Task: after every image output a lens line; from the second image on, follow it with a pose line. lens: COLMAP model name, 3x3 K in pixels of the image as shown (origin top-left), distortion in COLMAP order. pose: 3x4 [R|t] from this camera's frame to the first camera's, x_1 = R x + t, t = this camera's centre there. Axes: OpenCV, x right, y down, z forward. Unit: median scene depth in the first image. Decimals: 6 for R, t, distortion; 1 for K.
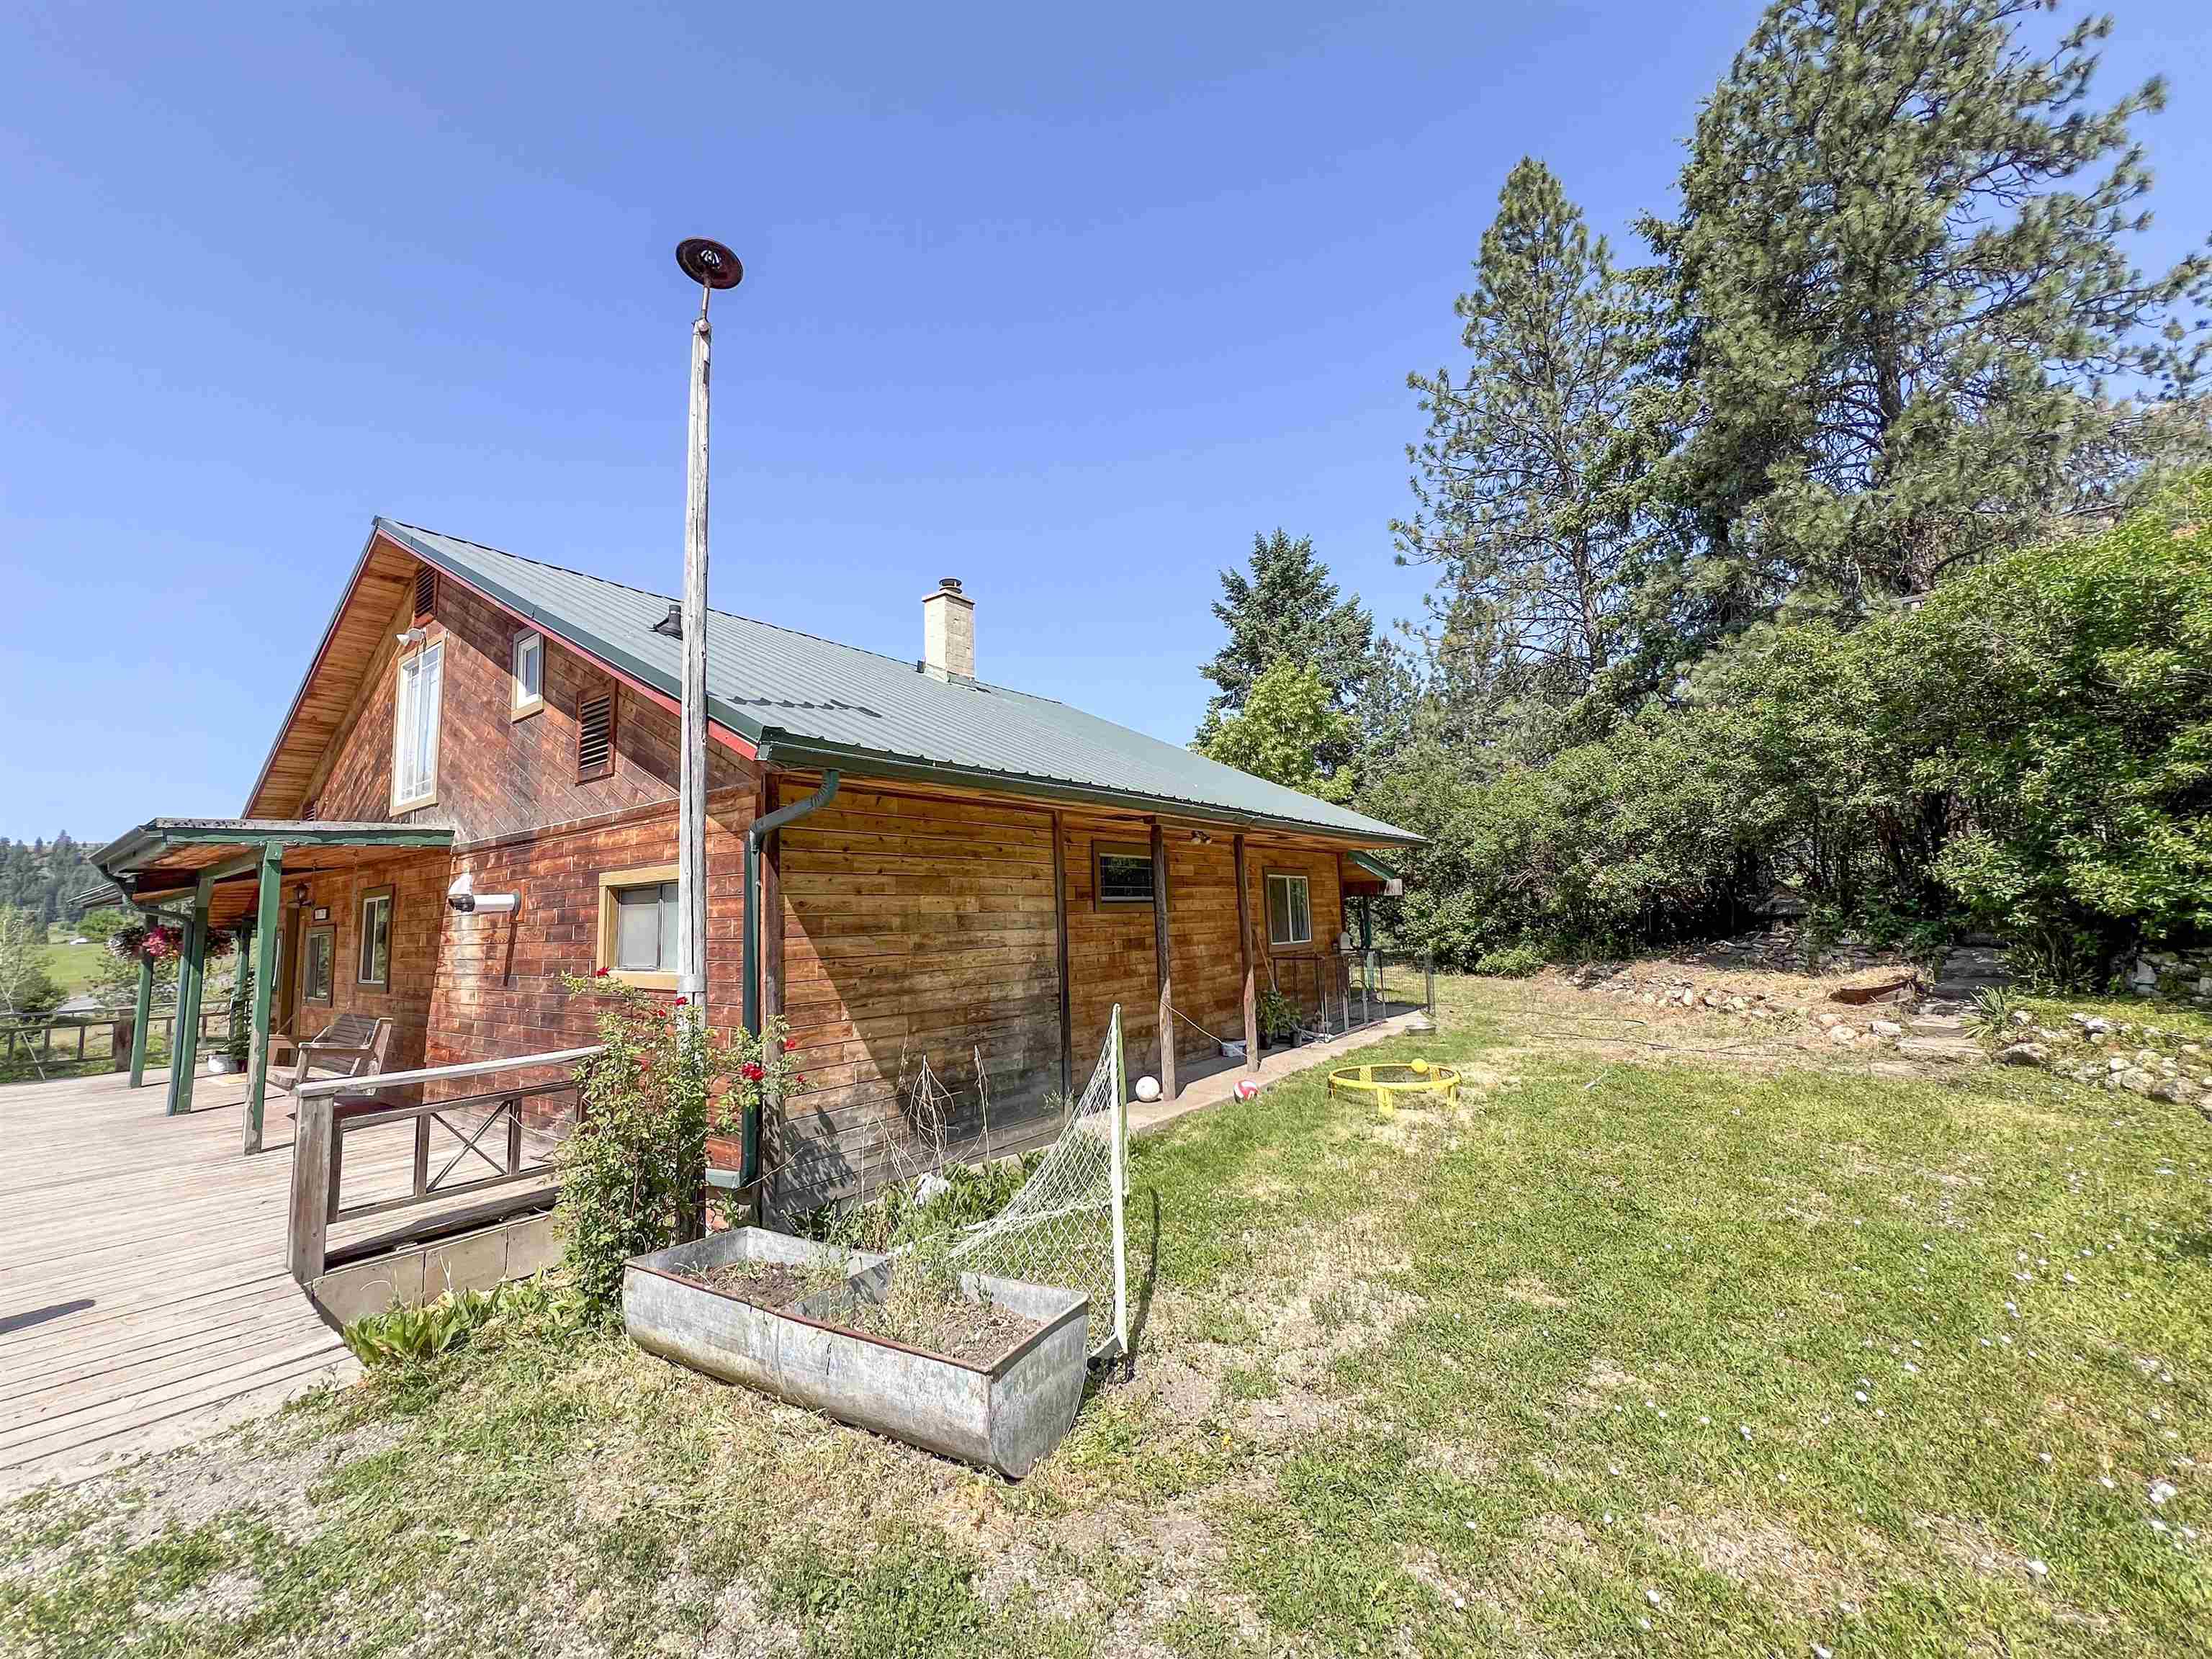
lens RADIAL K [[901.9, 0, 1068.0], [0, 901.9, 891.5], [0, 0, 1]] dist [-0.007671, 0.001610]
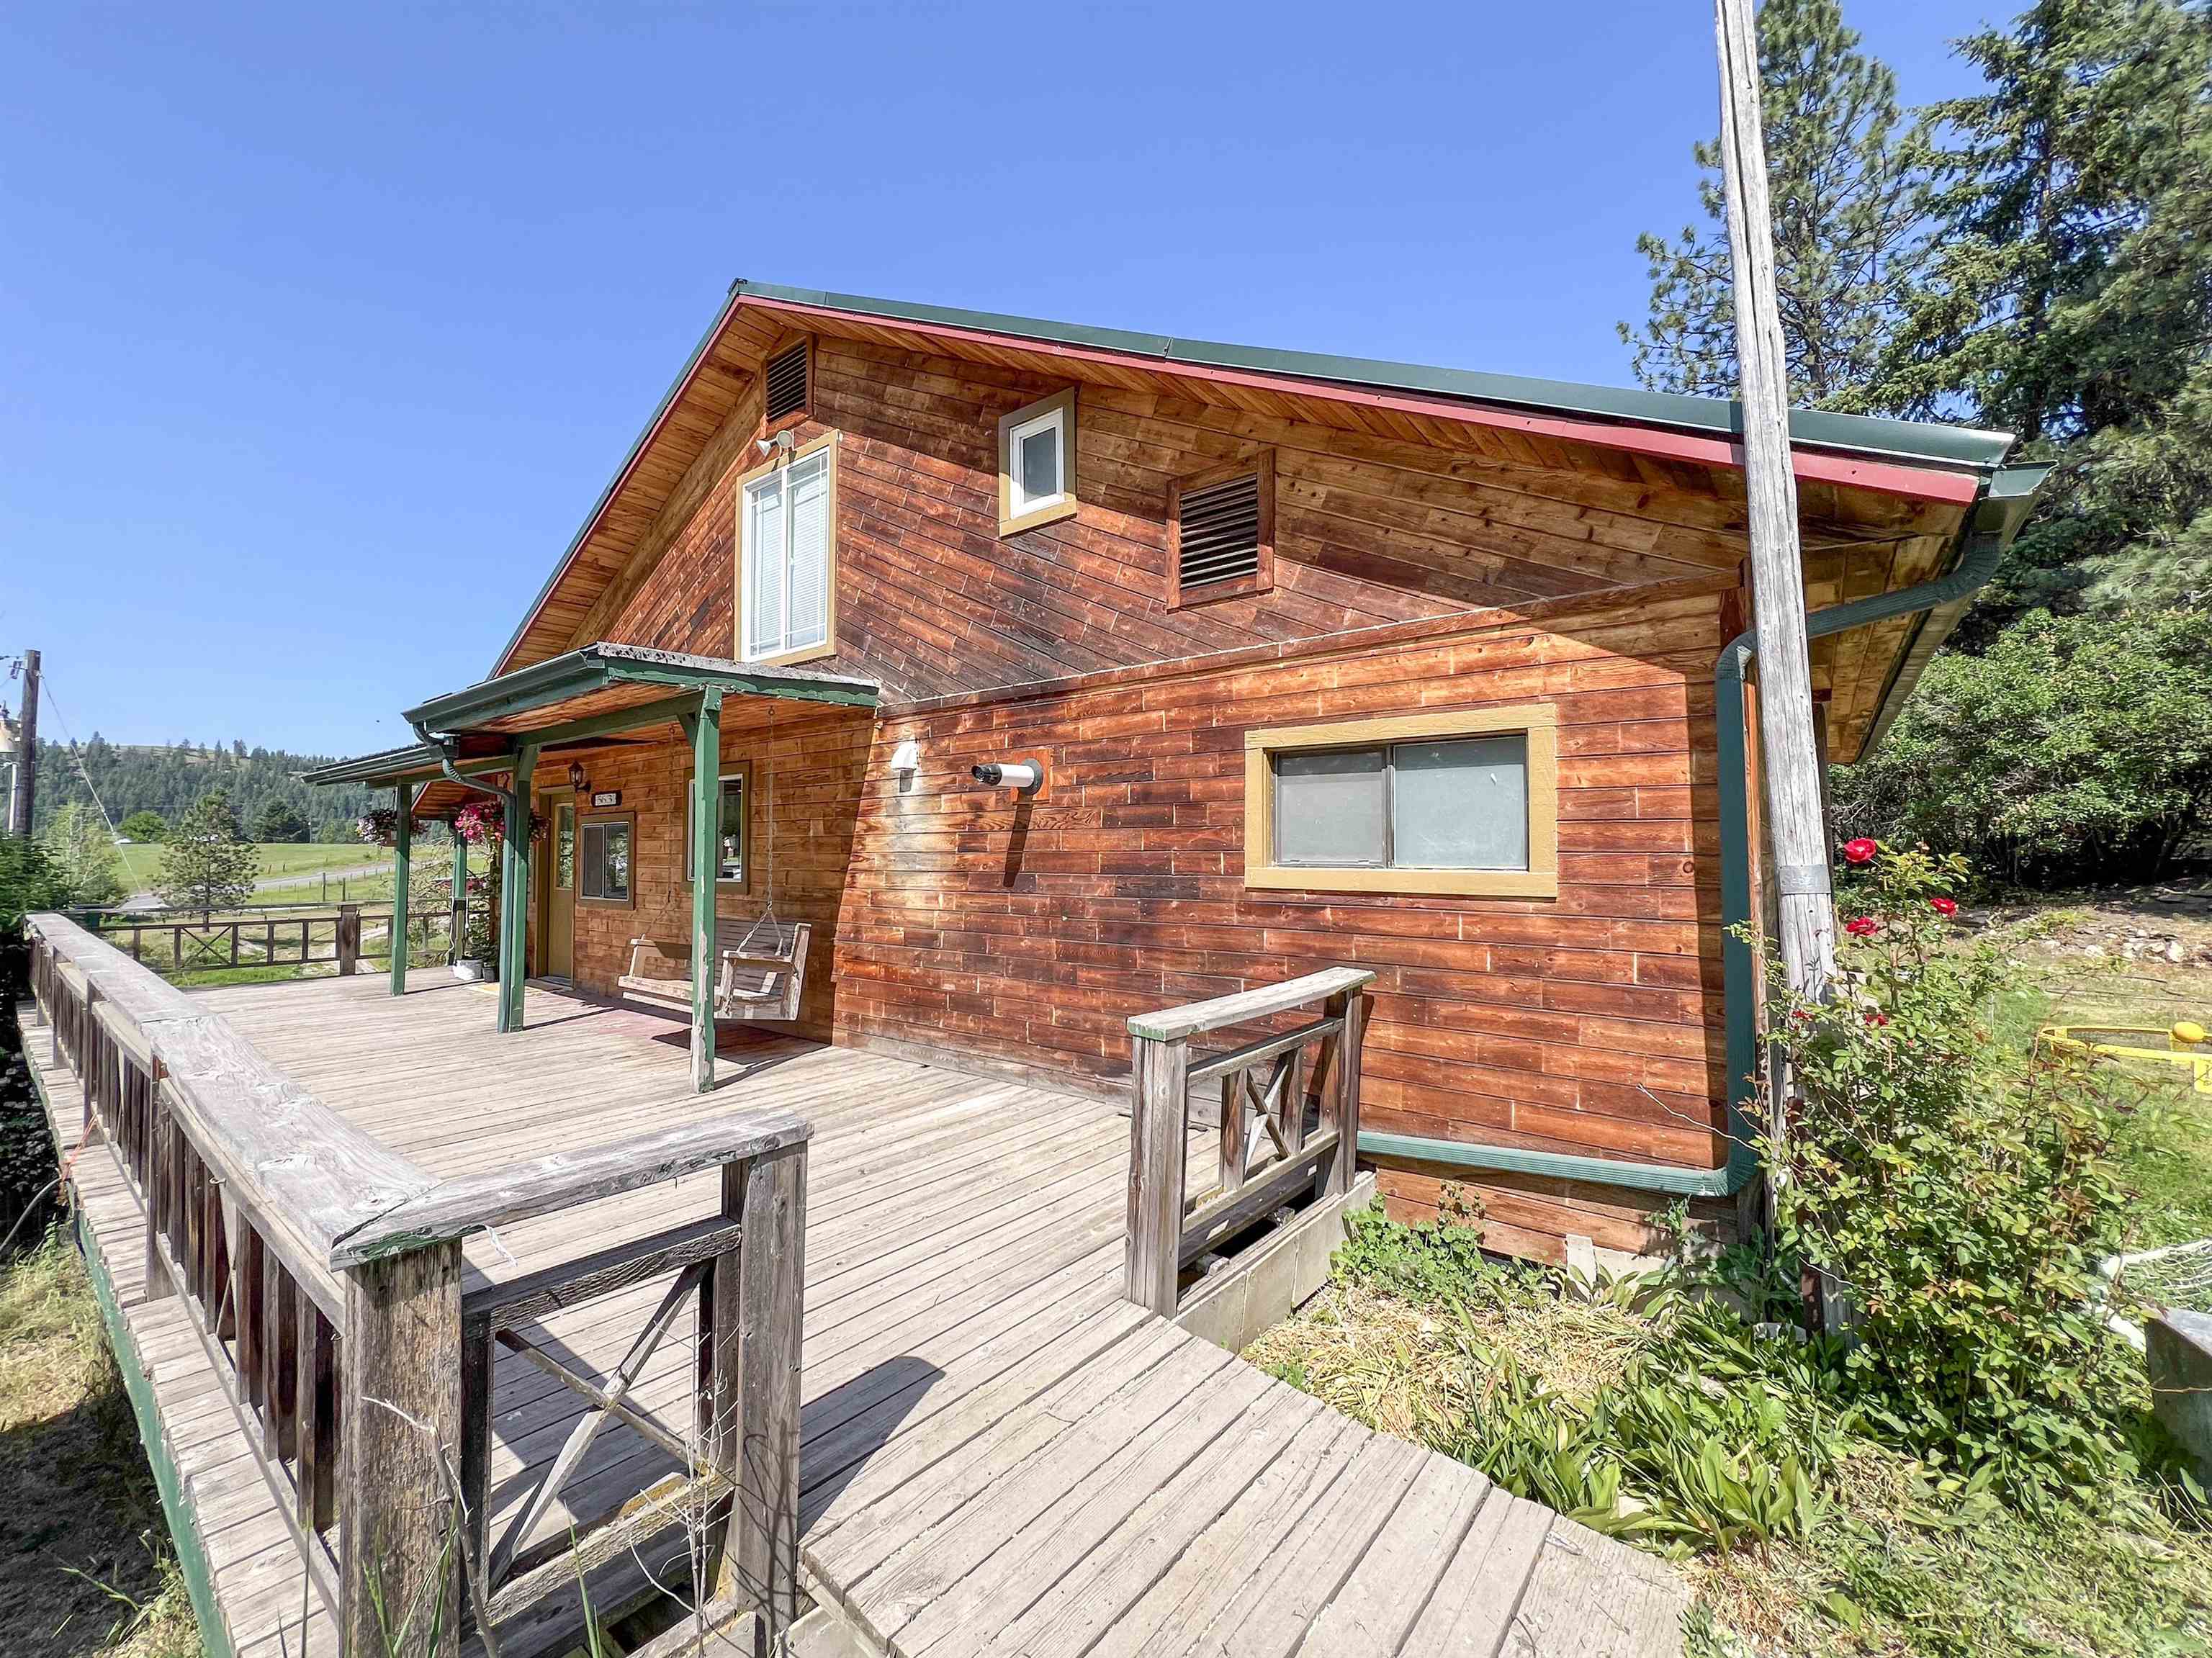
lens RADIAL K [[901.8, 0, 1054.9], [0, 901.8, 891.8], [0, 0, 1]] dist [-0.007671, 0.001610]
pose [[0.999174, 0.032385, -0.024537, -0.477468], [-0.030400, 0.996542, 0.077332, 0.041318], [0.026957, -0.076523, 0.996703, 0.201460]]
